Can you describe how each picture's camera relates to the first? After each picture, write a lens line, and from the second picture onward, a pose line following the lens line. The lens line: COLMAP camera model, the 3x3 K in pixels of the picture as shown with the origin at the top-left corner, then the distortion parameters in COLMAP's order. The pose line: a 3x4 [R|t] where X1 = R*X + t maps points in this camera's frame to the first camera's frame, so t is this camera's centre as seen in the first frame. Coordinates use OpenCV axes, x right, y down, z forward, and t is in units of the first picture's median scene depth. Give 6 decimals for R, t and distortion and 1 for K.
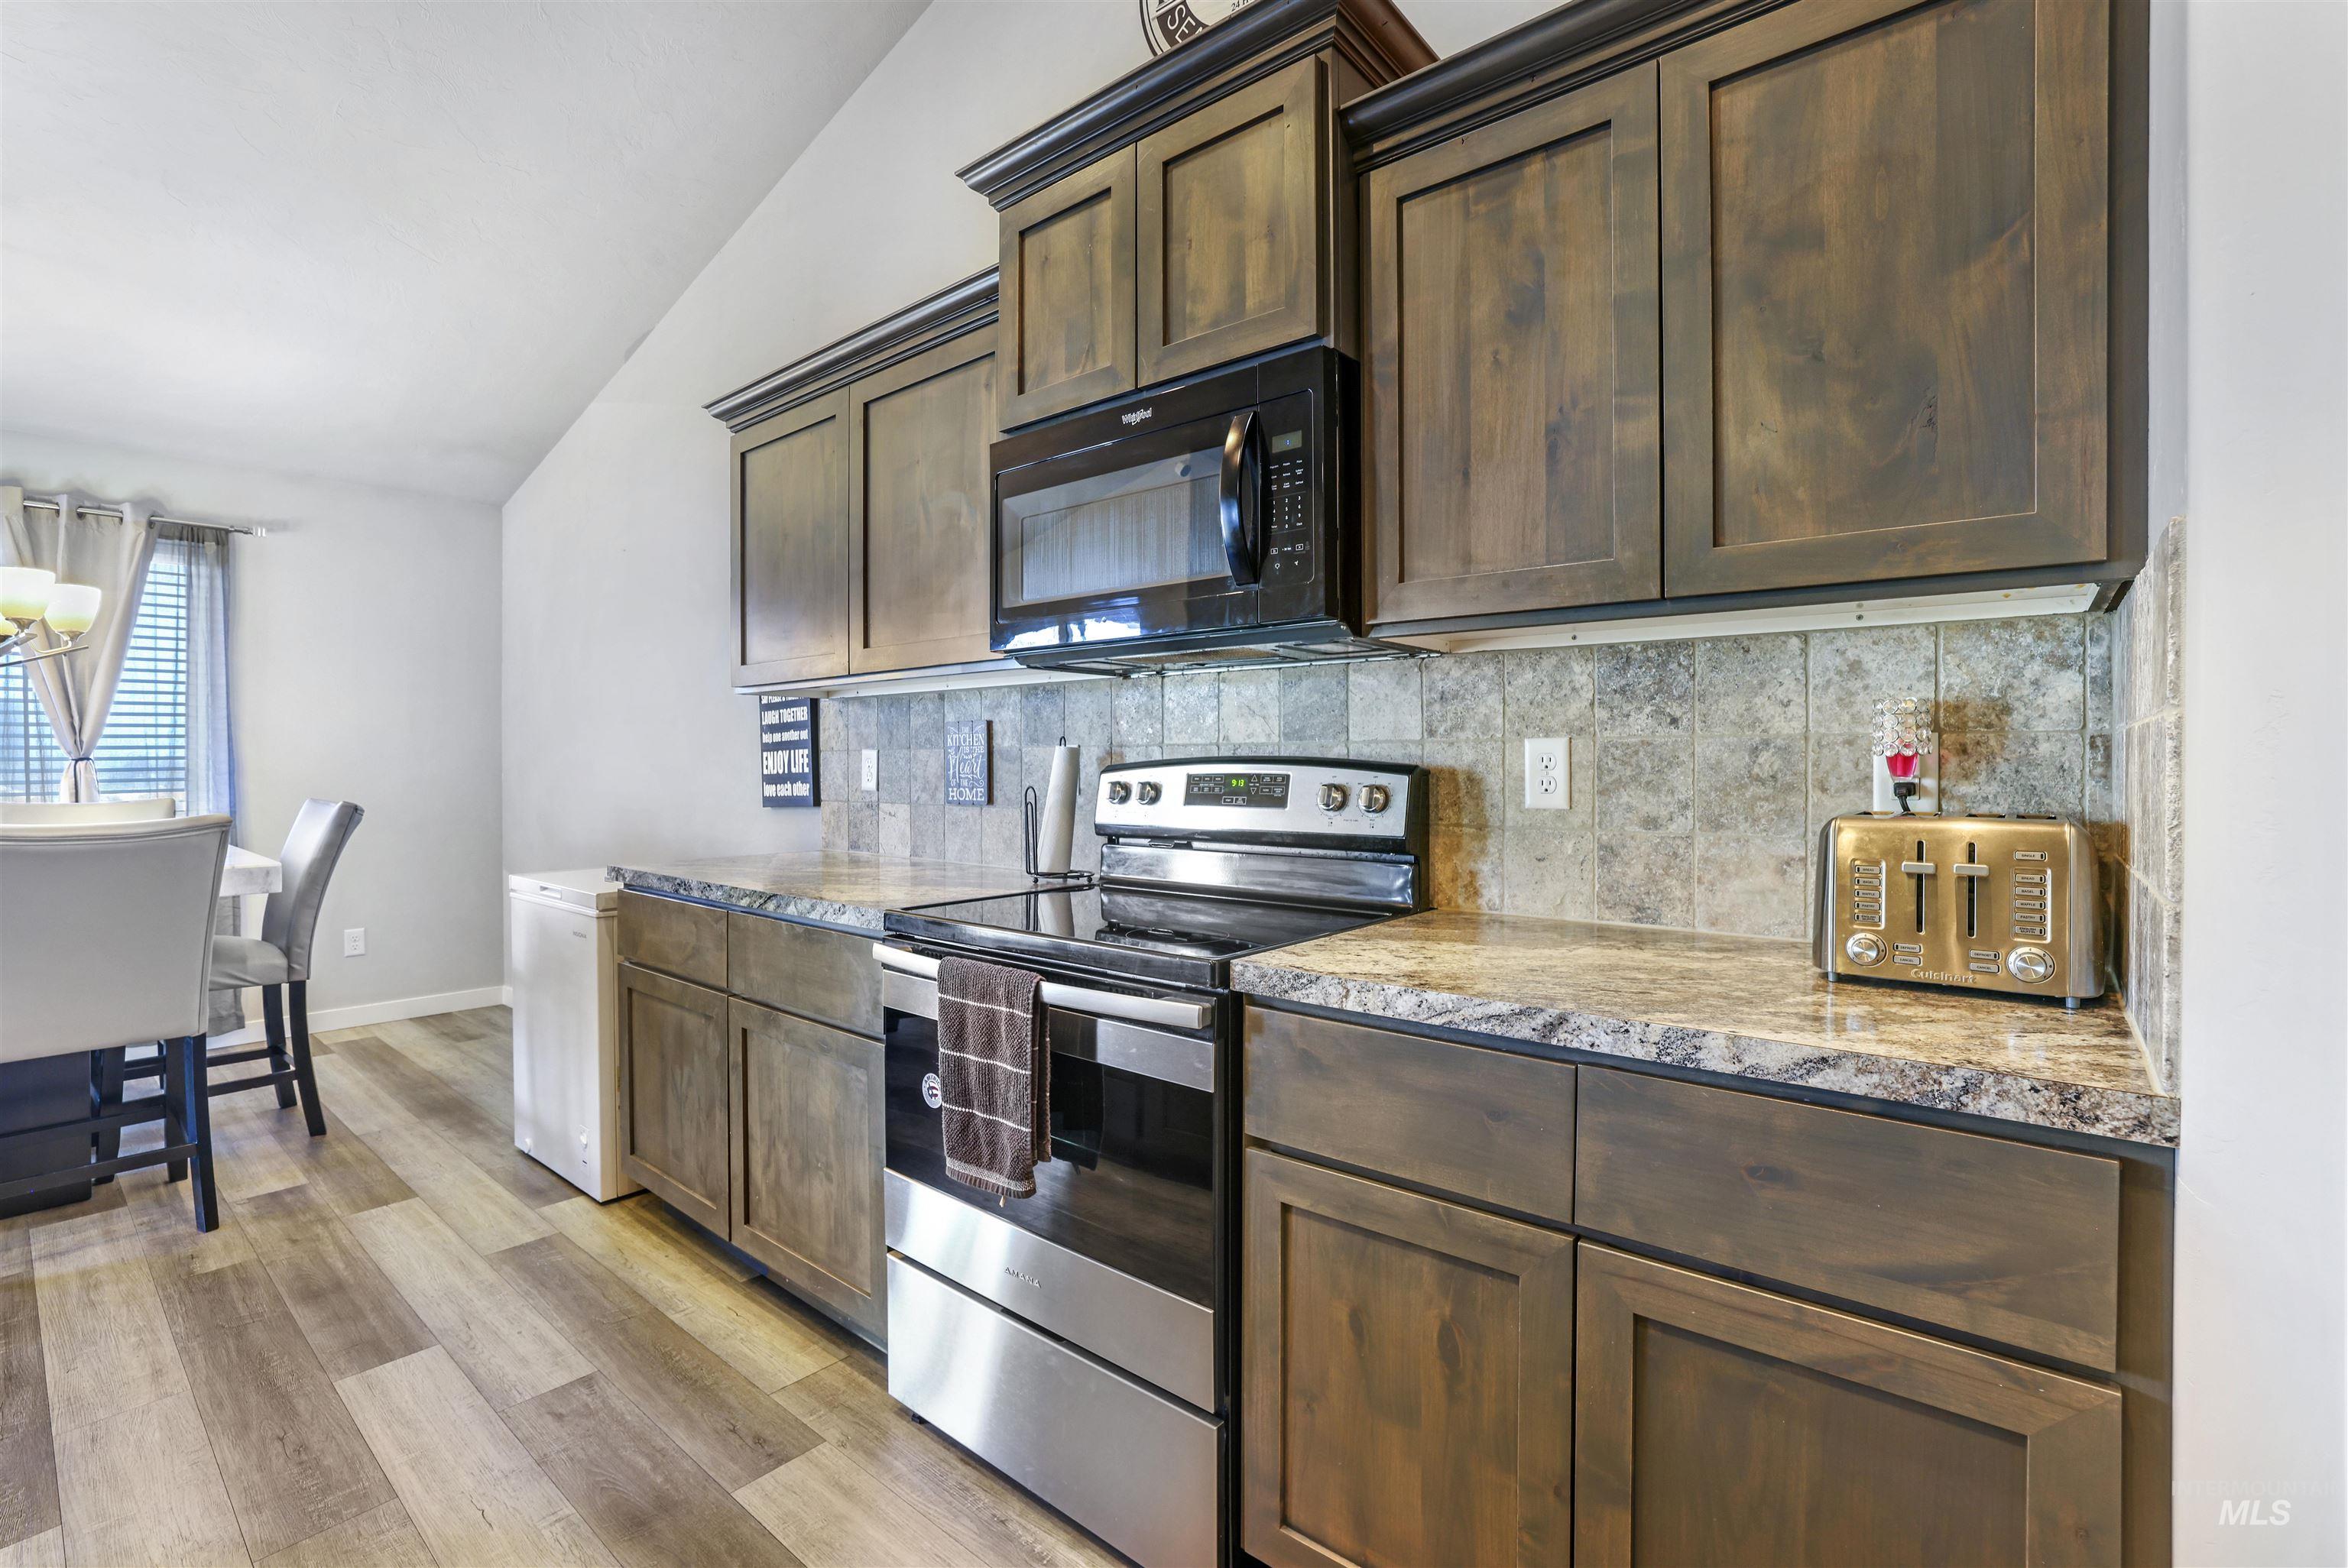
lens RADIAL K [[1029.5, 0, 1164.0], [0, 1029.5, 768.2], [0, 0, 1]] dist [-0.047795, 0.021335]
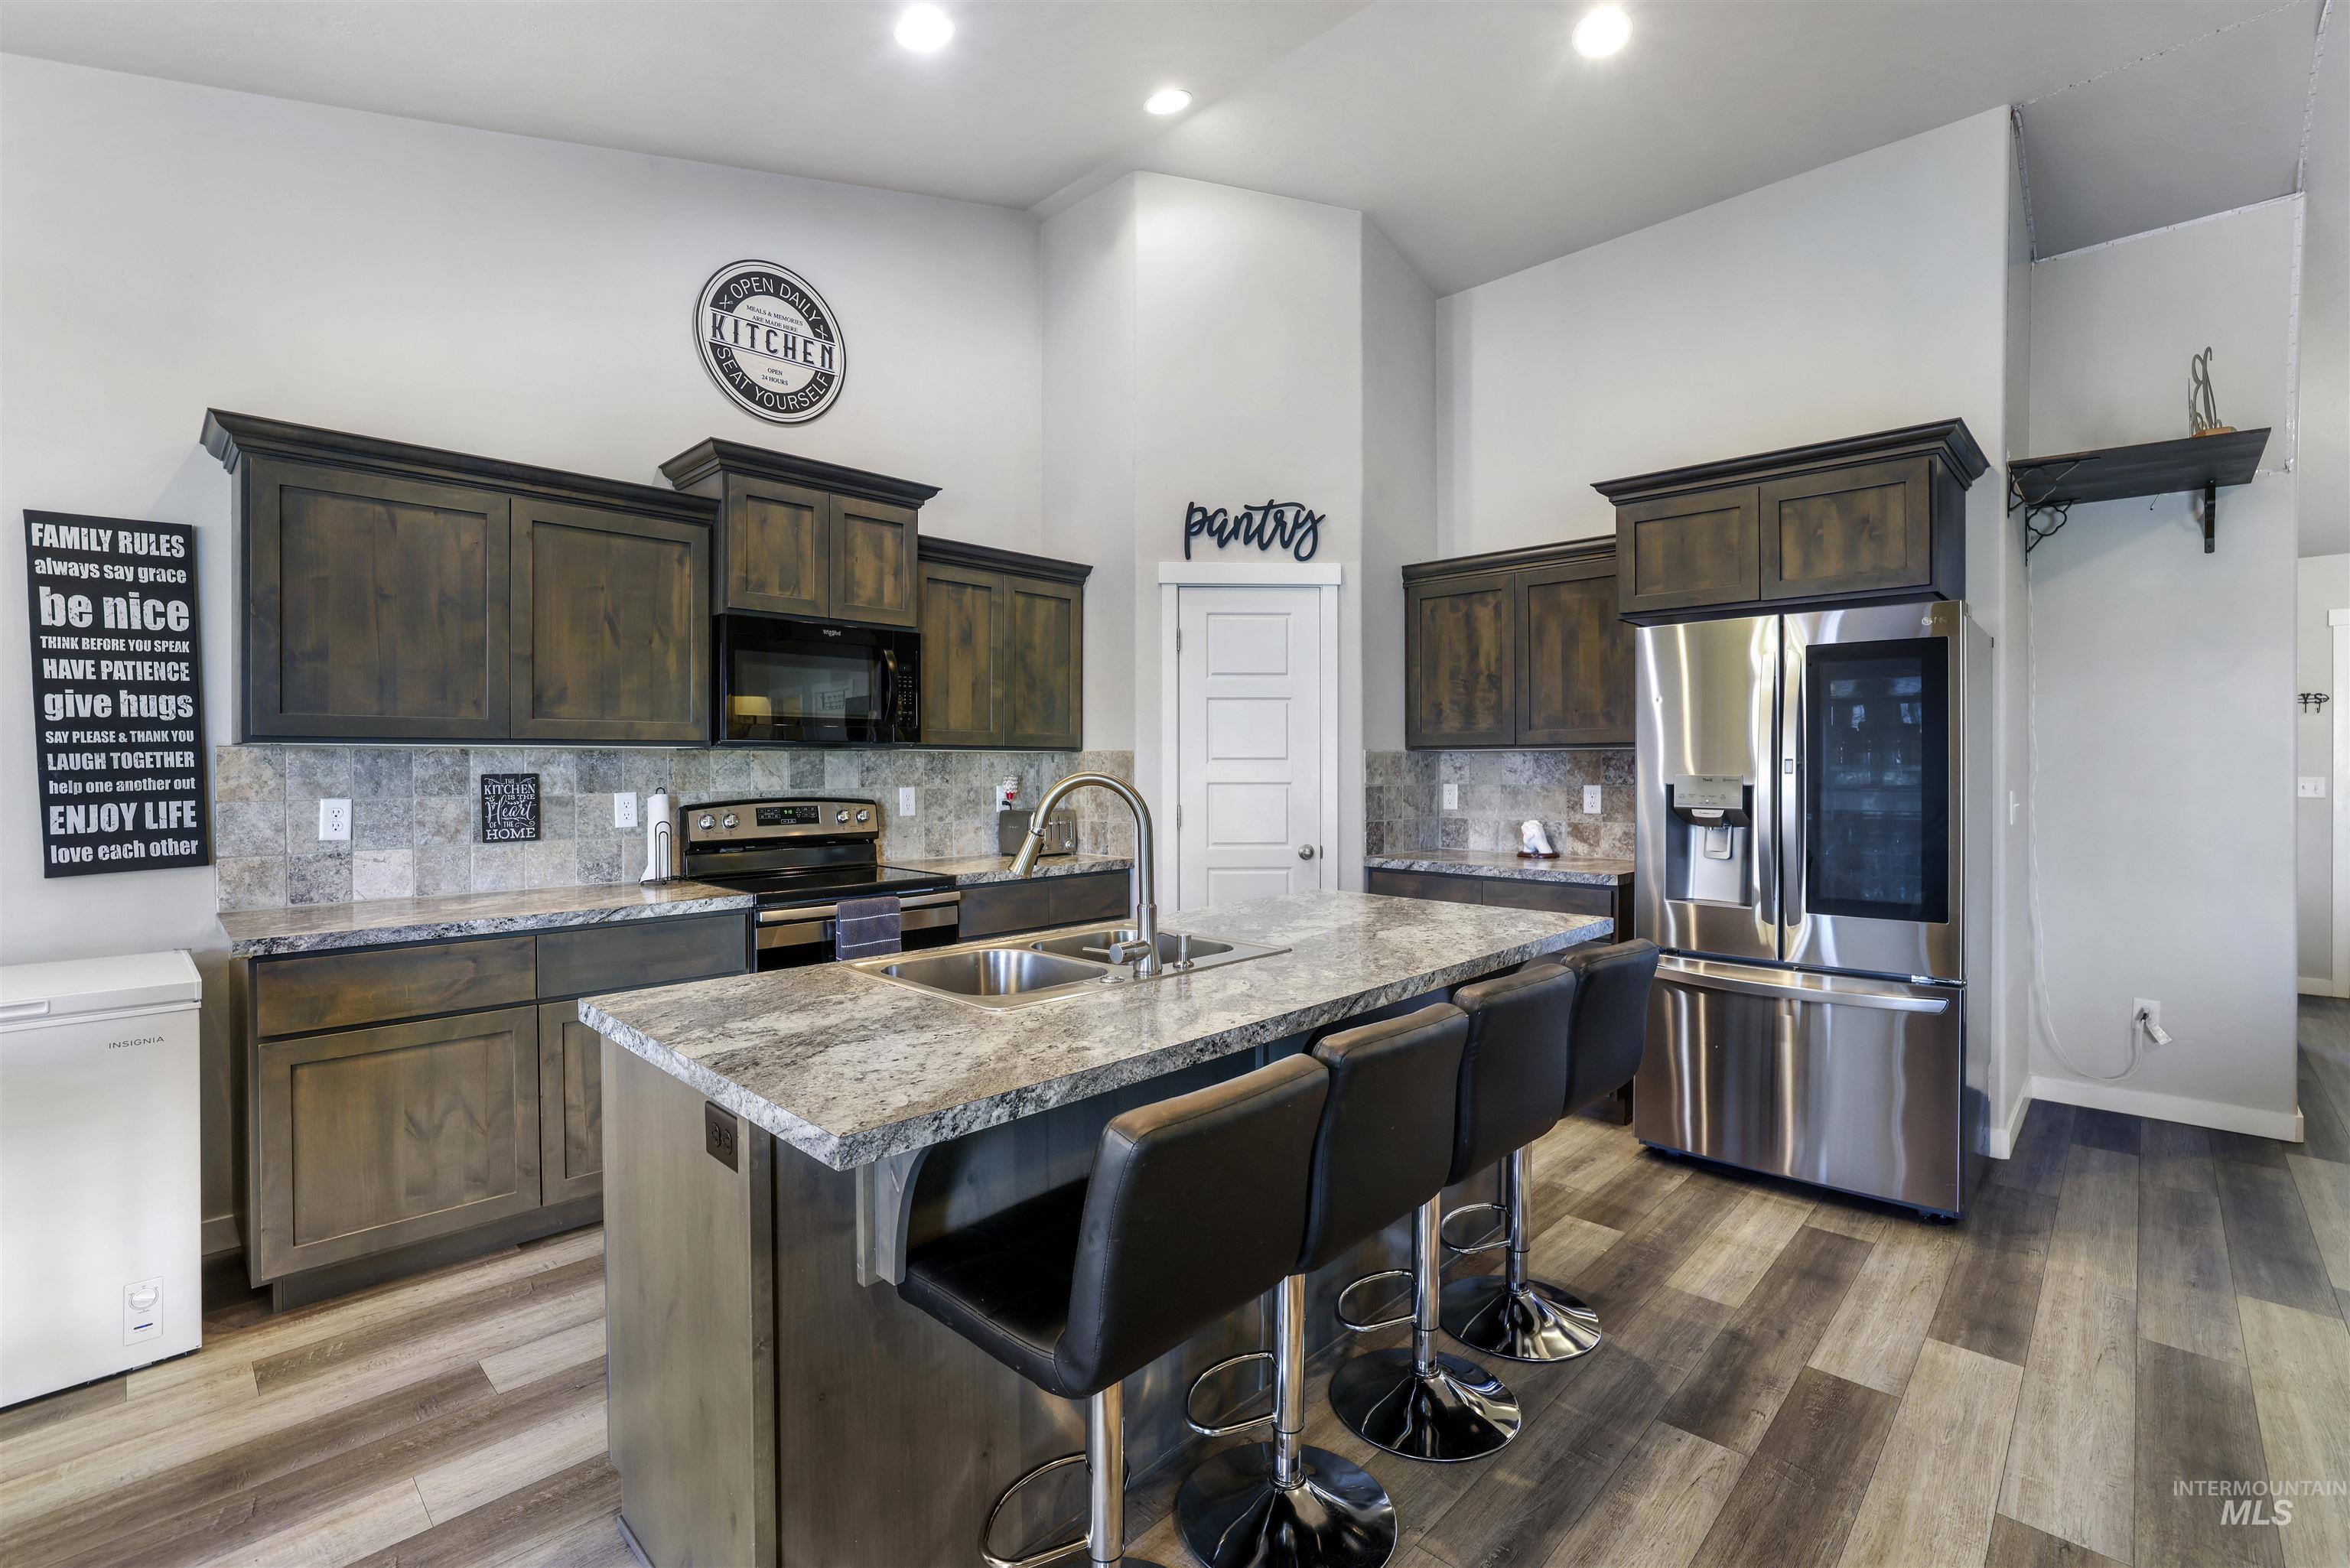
lens RADIAL K [[1030.4, 0, 1165.0], [0, 1030.4, 768.2], [0, 0, 1]] dist [-0.047795, 0.021335]
pose [[0.065150, 0.000107, 0.997875, -1.834219], [0.009060, 0.999959, -0.000698, -0.060680], [-0.997834, 0.009087, 0.065147, 0.191463]]
